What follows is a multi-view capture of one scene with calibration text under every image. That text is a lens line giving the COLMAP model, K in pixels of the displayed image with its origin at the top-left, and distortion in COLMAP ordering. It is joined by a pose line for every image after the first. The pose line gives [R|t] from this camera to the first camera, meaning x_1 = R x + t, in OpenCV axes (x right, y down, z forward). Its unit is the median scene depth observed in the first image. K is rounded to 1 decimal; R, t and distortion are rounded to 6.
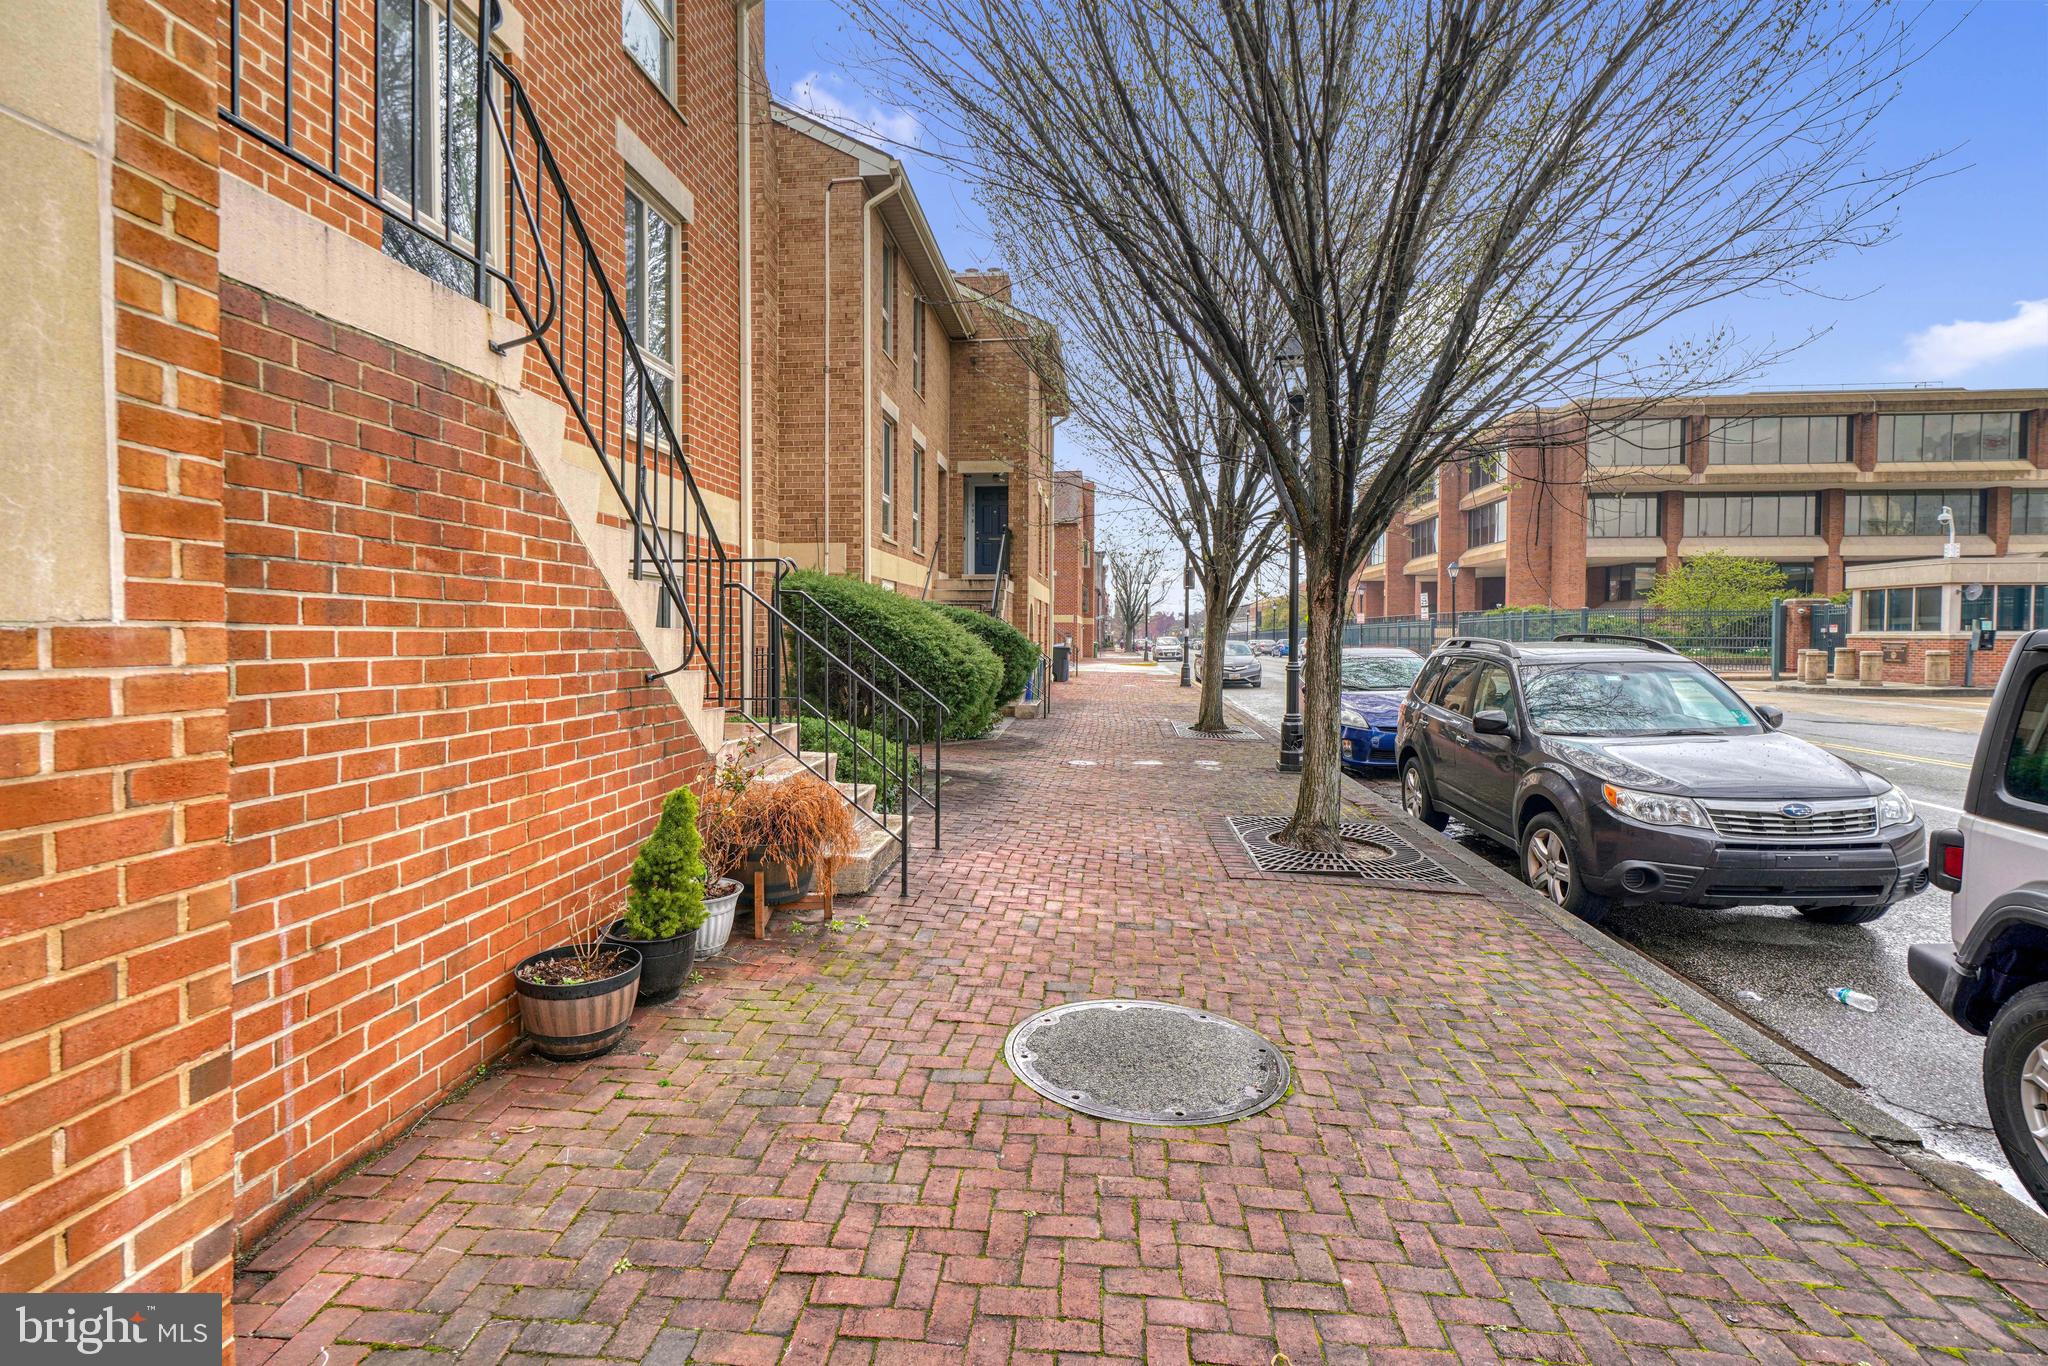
lens RADIAL K [[979.1, 0, 1024.0], [0, 979.1, 636.3], [0, 0, 1]] dist [-0.000316, -0.000025]
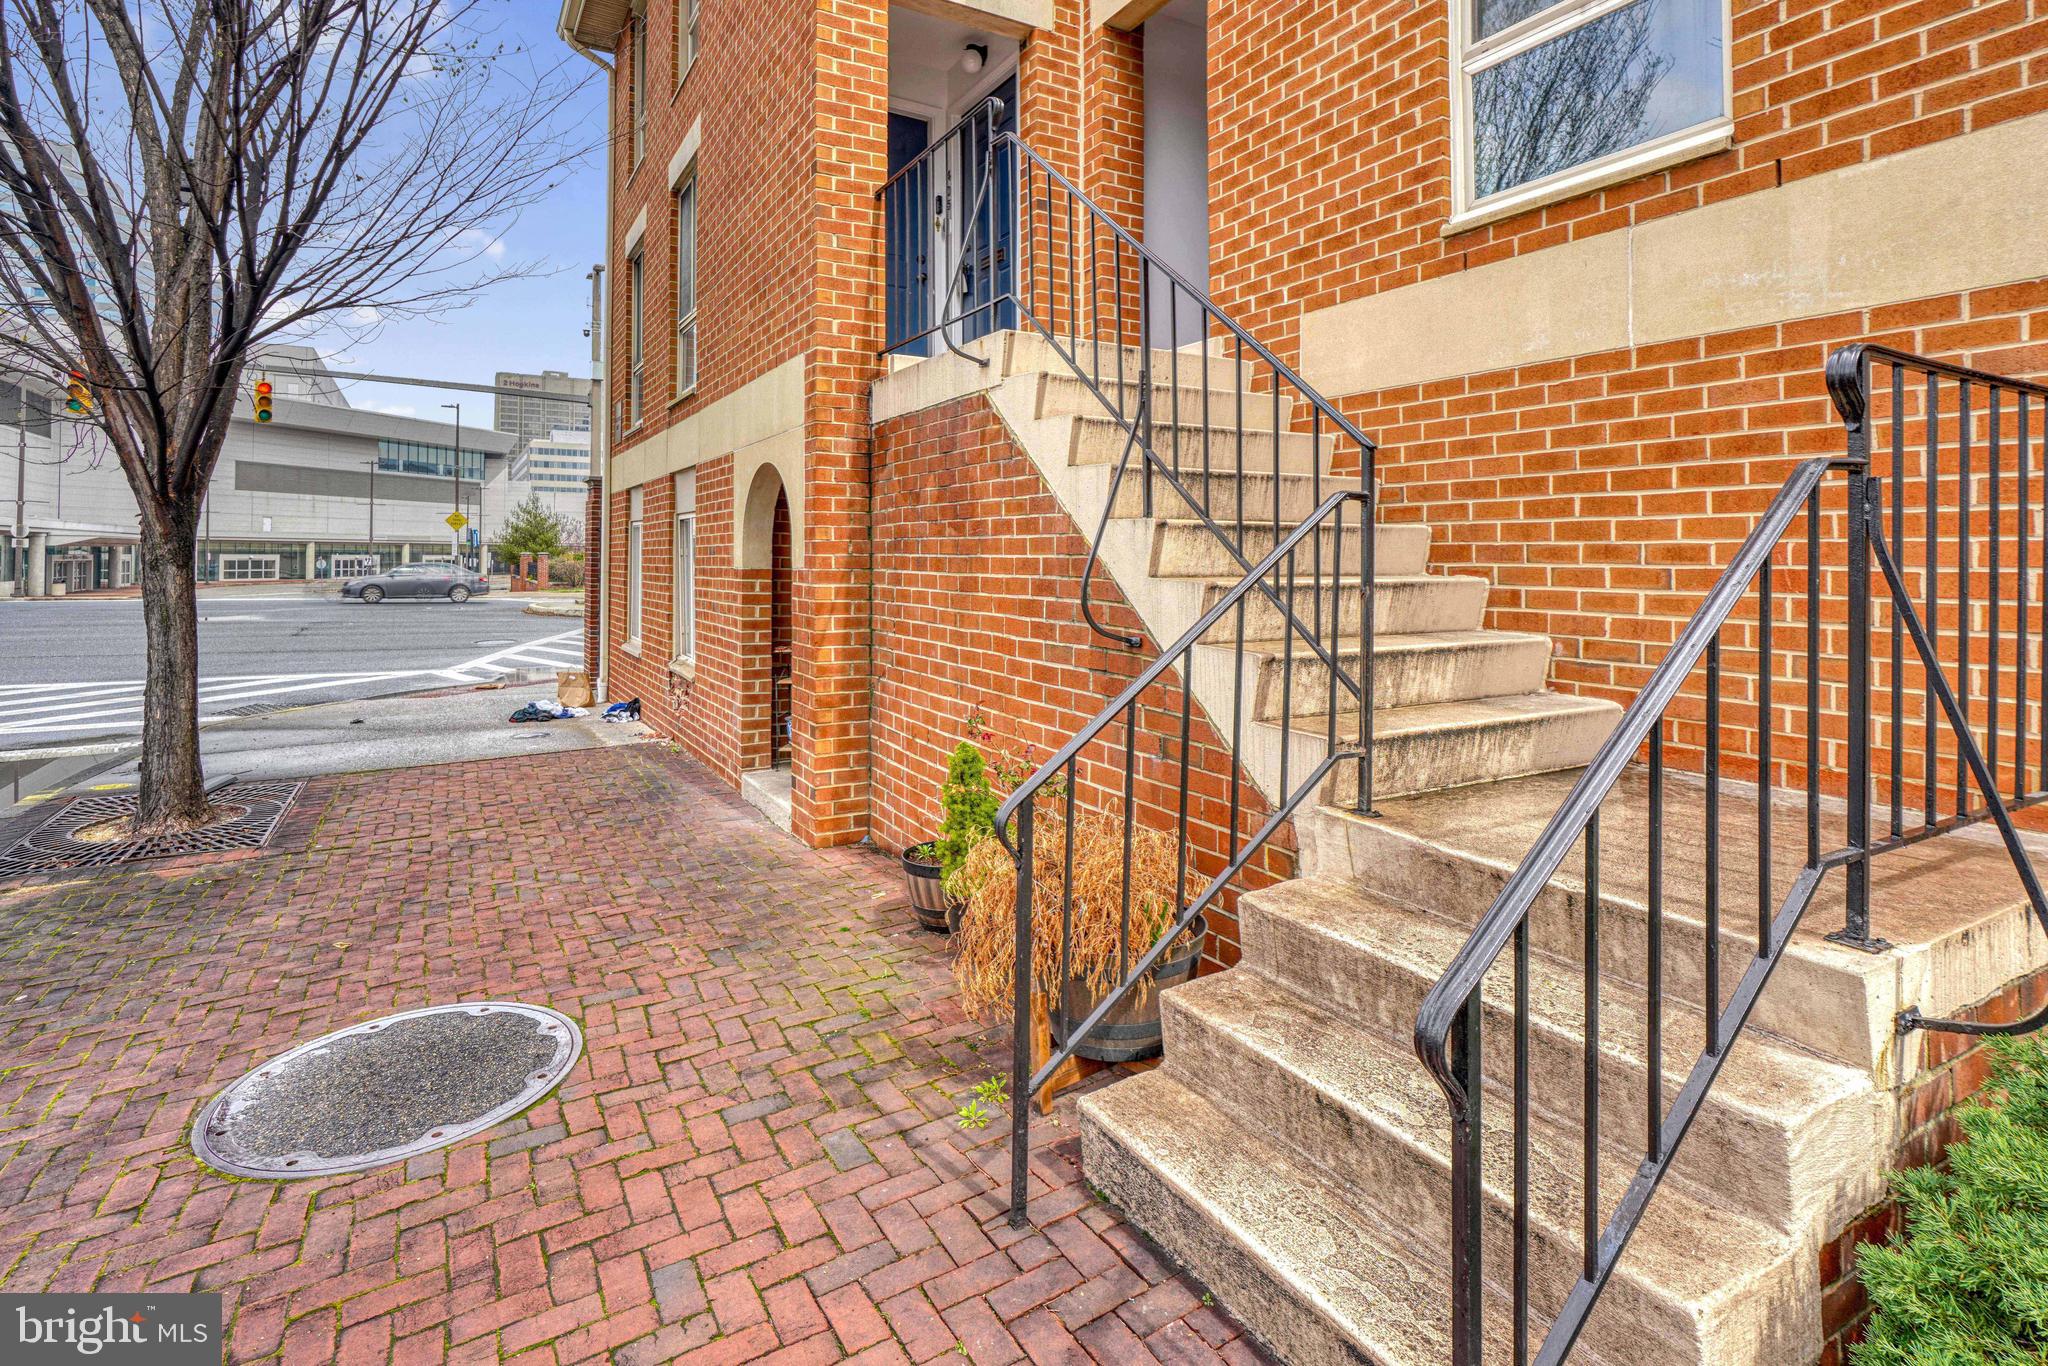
lens RADIAL K [[1014.7, 0, 1018.3], [0, 1014.7, 542.6], [0, 0, 1]] dist [-0.001573, -0.000171]
pose [[-0.818313, -0.014366, -0.574593, 0.191334], [-0.009190, 0.999887, -0.011911, -0.031716], [0.574699, -0.004466, -0.818353, 1.955490]]
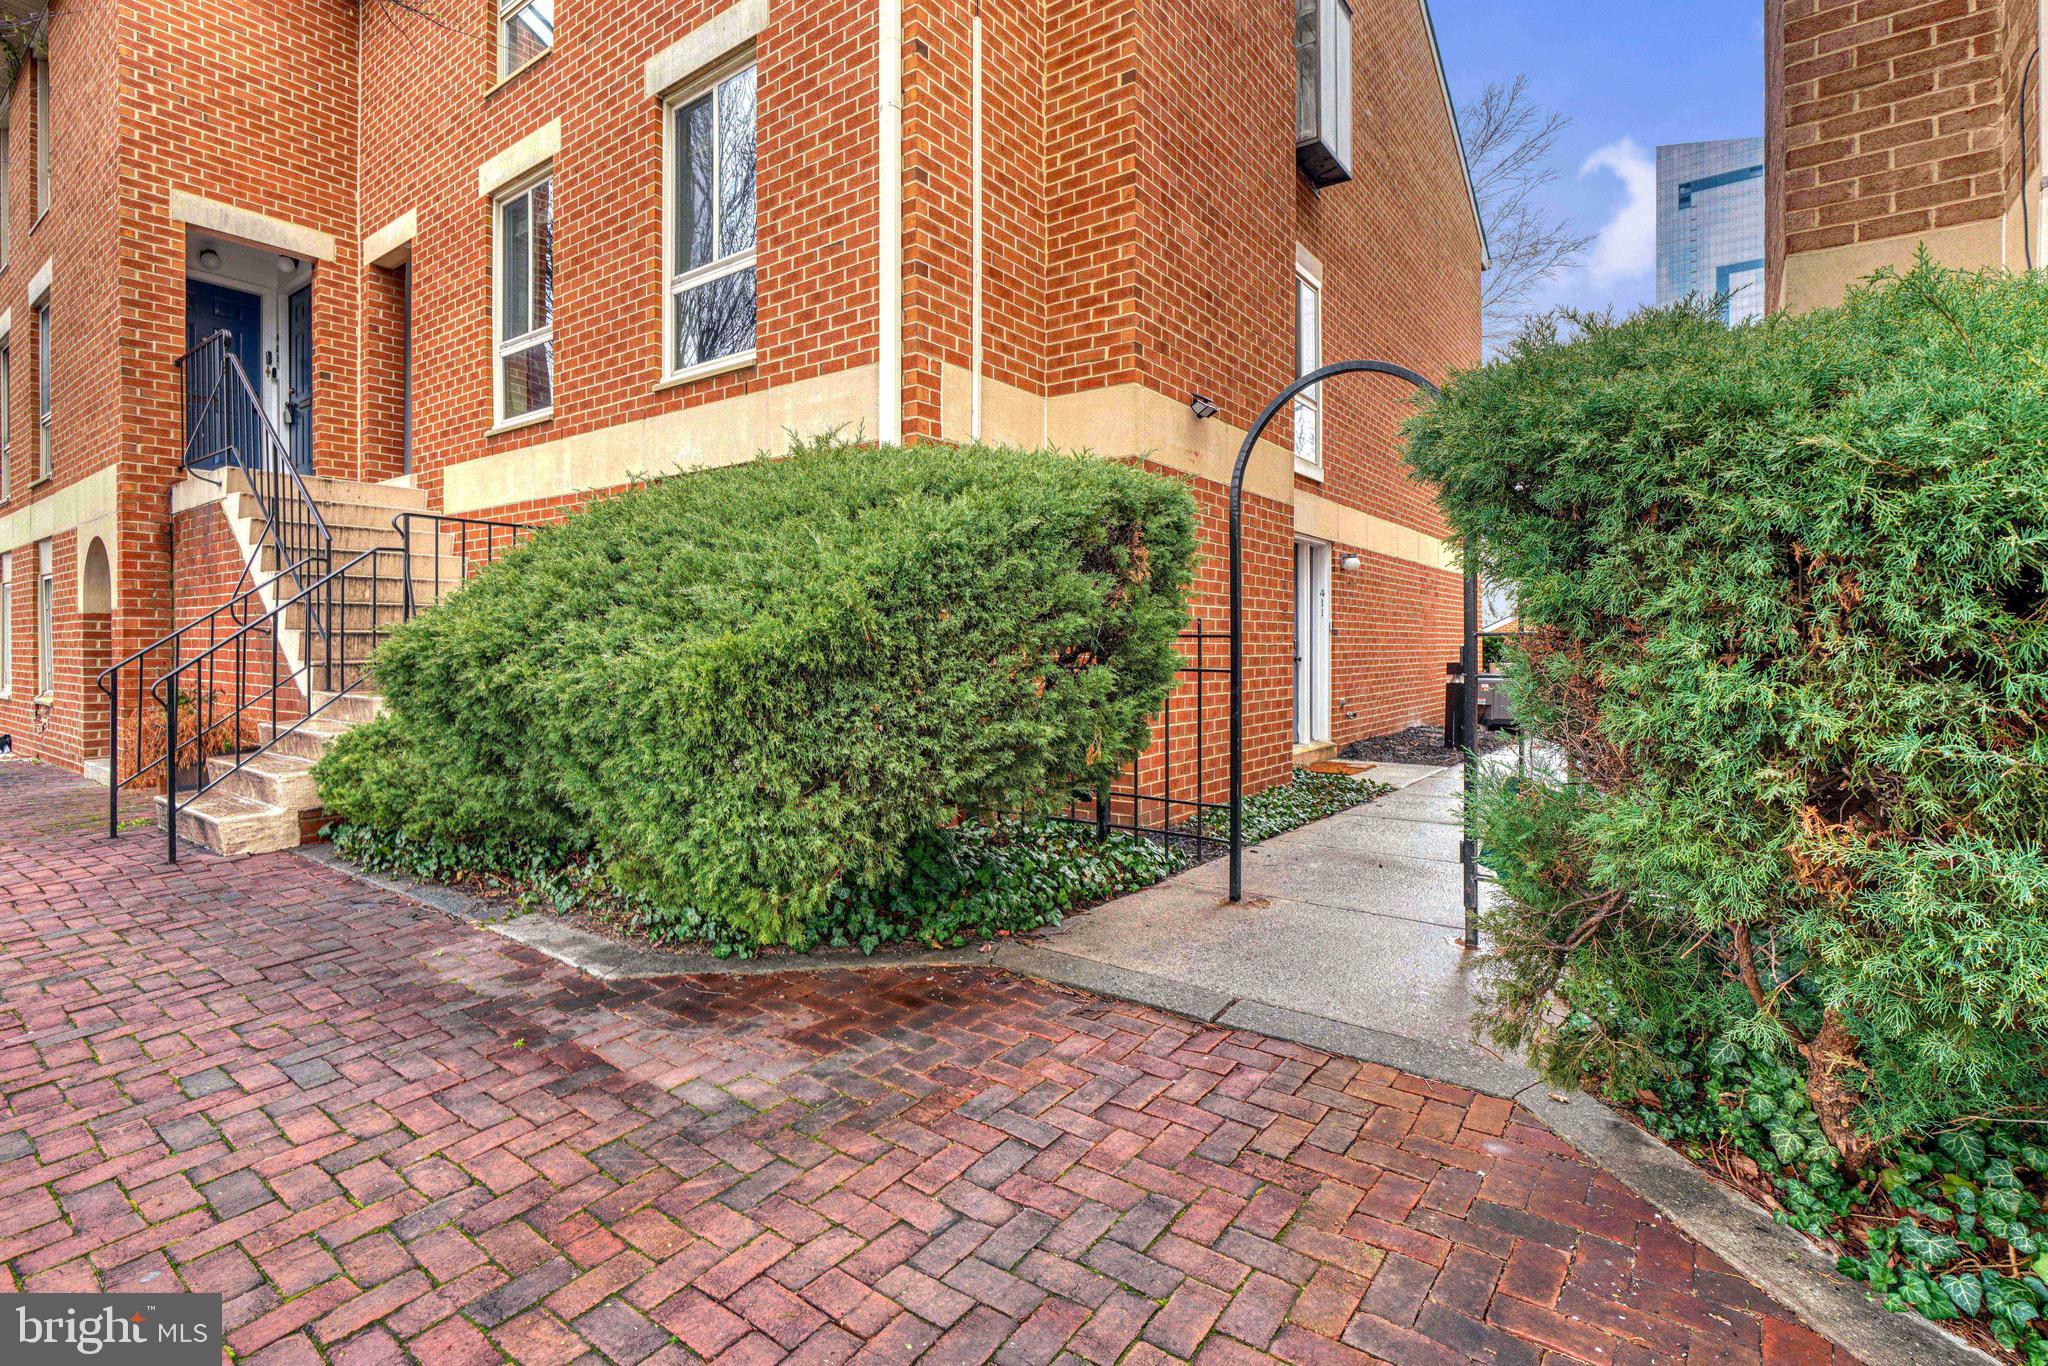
lens RADIAL K [[949.0, 0, 1021.9], [0, 949.0, 641.2], [0, 0, 1]] dist [0.000333, 0.000010]
pose [[-0.517506, 0.001009, -0.855679, 0.367234], [-0.002392, 0.999994, 0.002626, 0.063246], [0.855676, 0.003405, -0.517500, 3.480966]]
